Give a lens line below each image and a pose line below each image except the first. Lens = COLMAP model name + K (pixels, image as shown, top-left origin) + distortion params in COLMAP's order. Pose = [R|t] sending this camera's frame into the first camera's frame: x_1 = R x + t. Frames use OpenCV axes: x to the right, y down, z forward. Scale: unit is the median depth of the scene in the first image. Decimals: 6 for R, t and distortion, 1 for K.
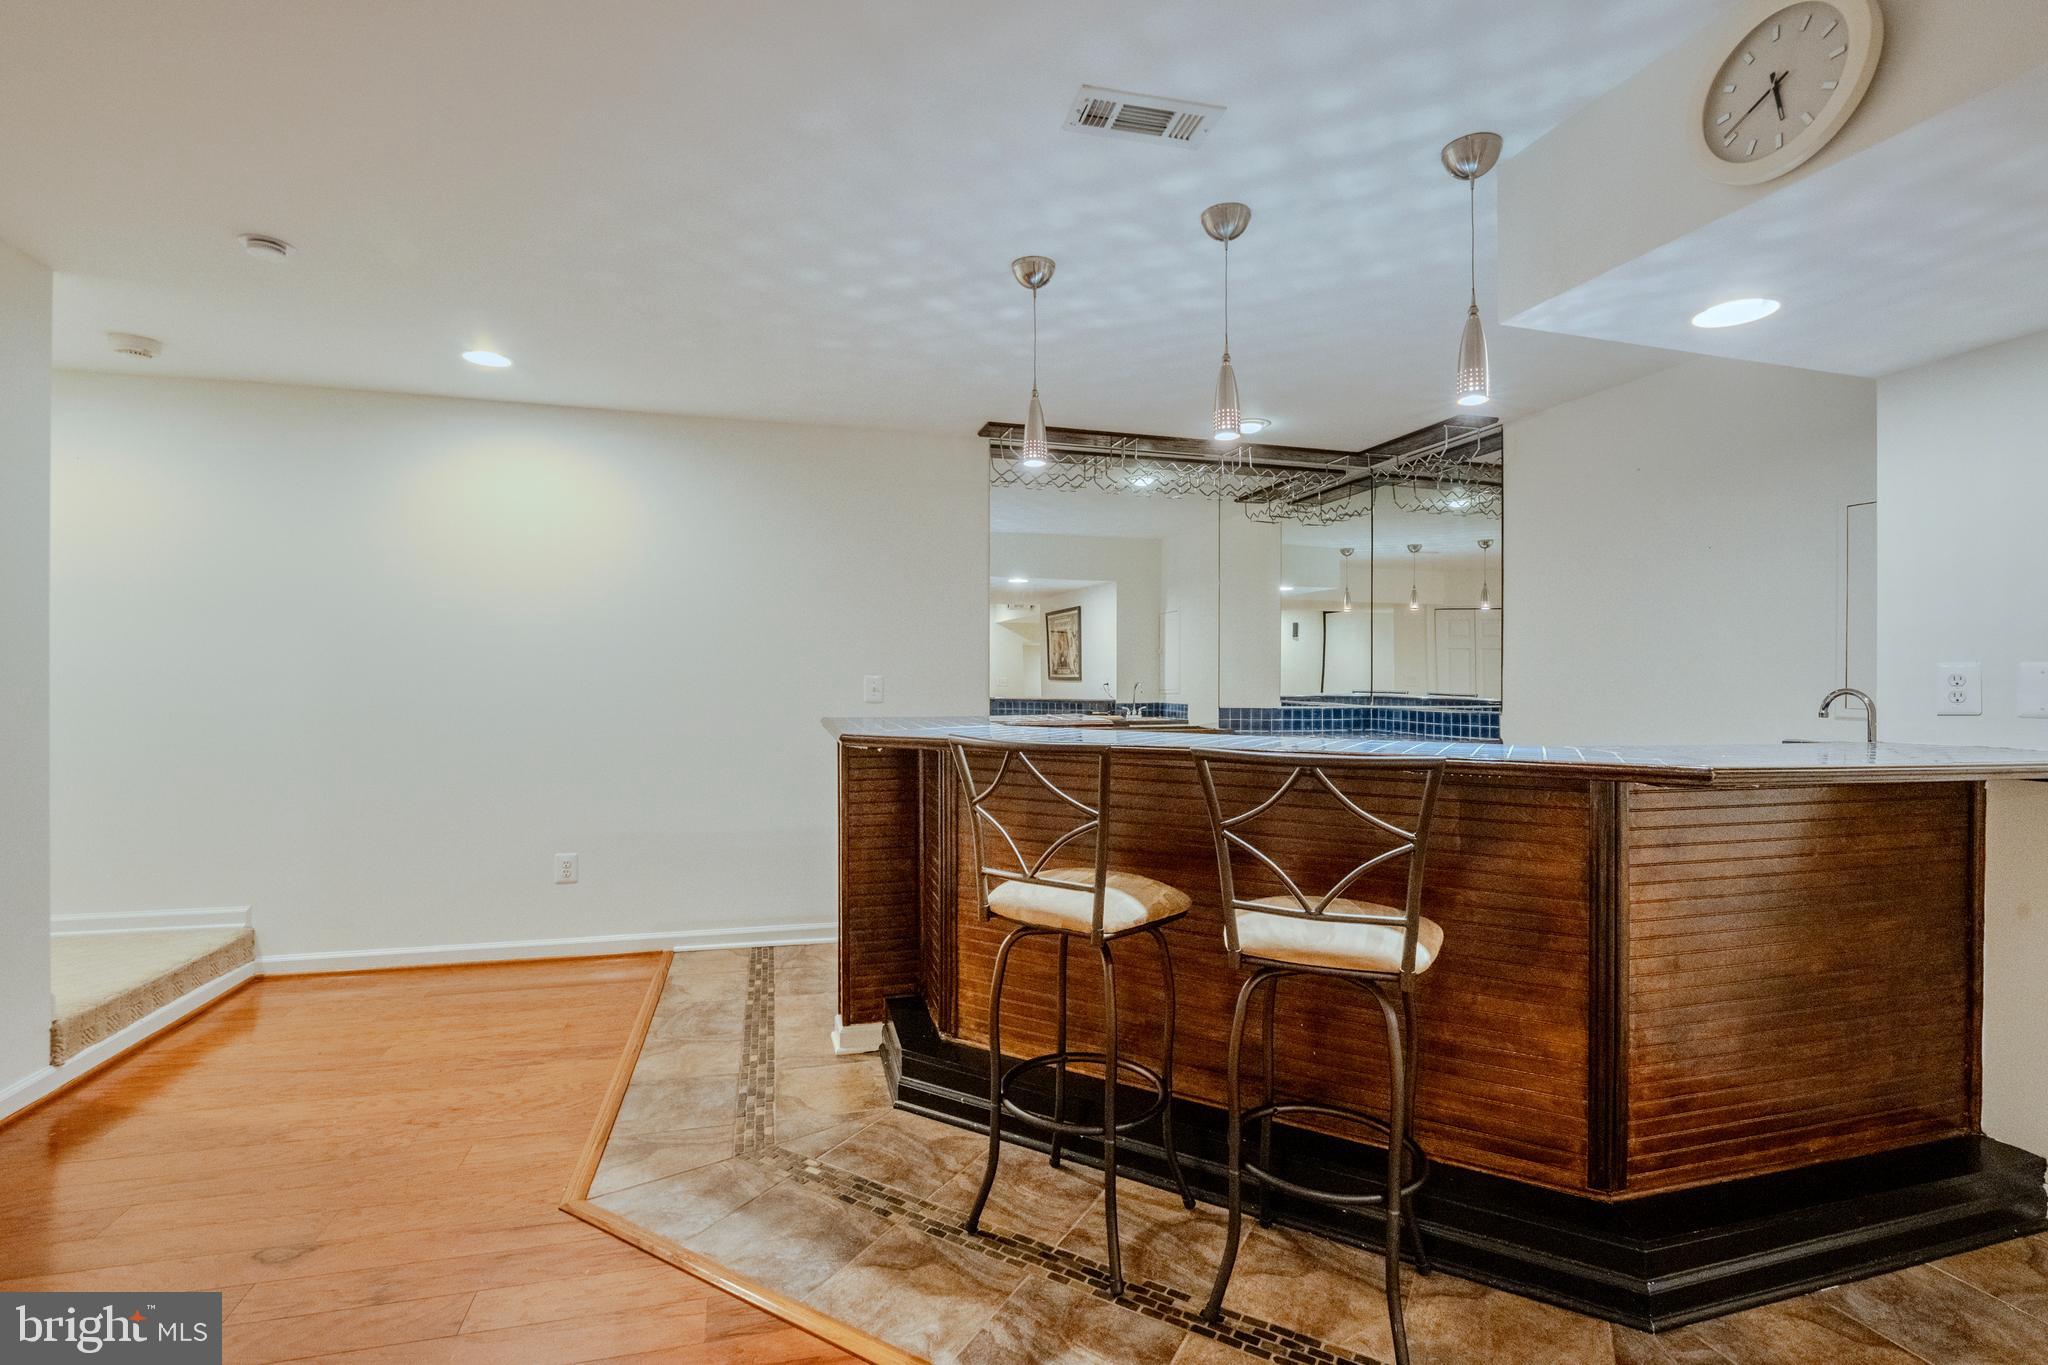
lens RADIAL K [[919.8, 0, 1009.1], [0, 919.8, 693.4], [0, 0, 1]] dist [0.001773, 0.000186]
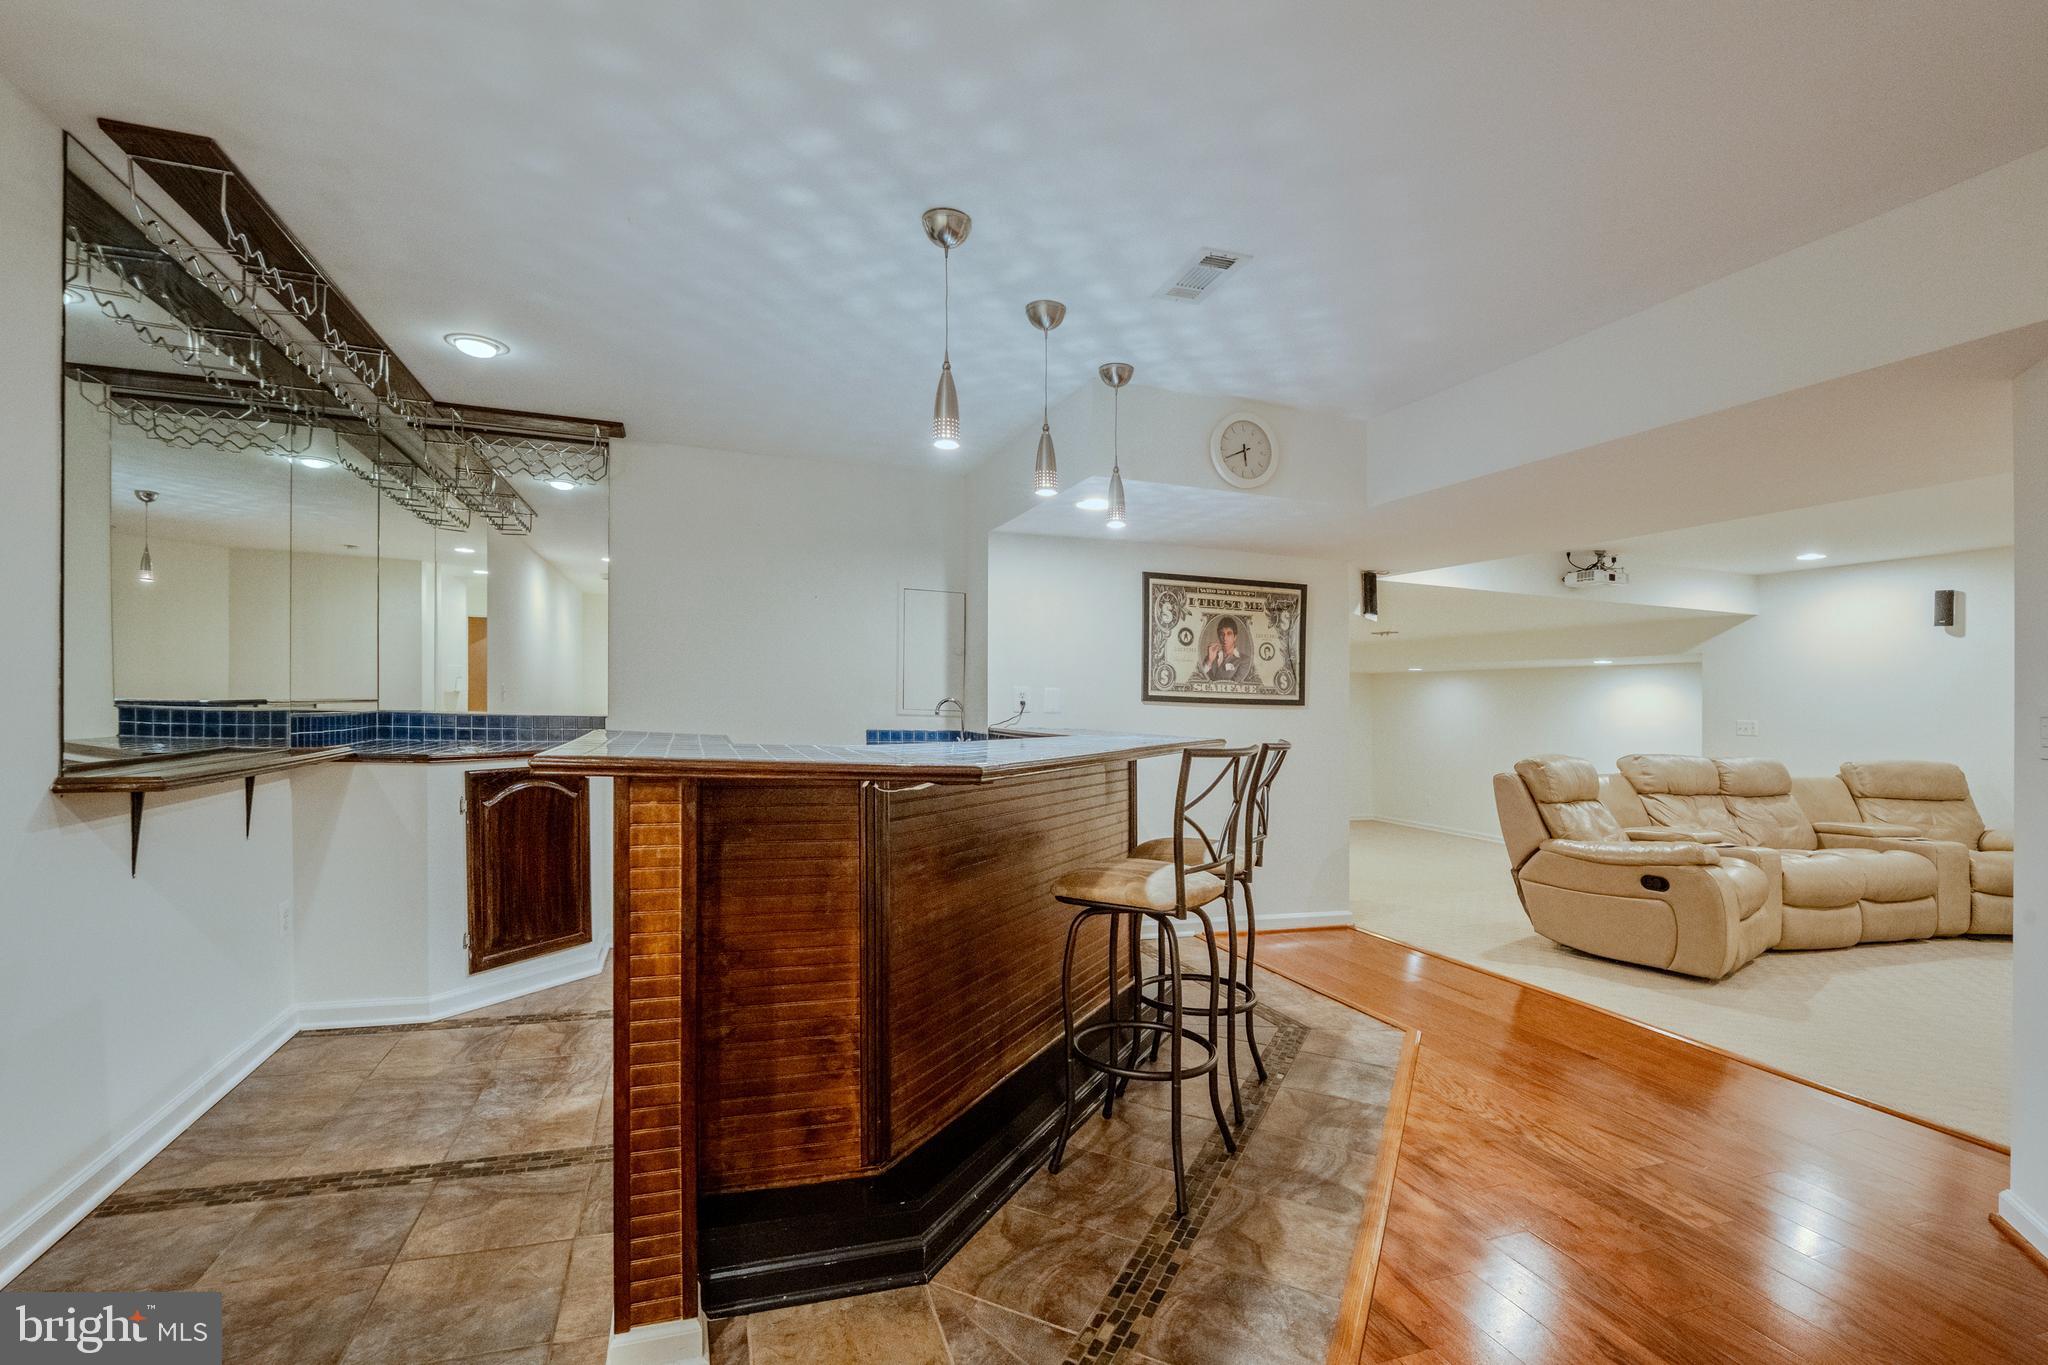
lens RADIAL K [[919.8, 0, 1009.1], [0, 919.8, 693.4], [0, 0, 1]] dist [0.001773, 0.000186]
pose [[-0.056870, 0.005583, 0.998366, -0.970955], [-0.005571, 0.999967, -0.005909, -0.007652], [-0.998366, -0.005898, -0.056837, 1.121194]]
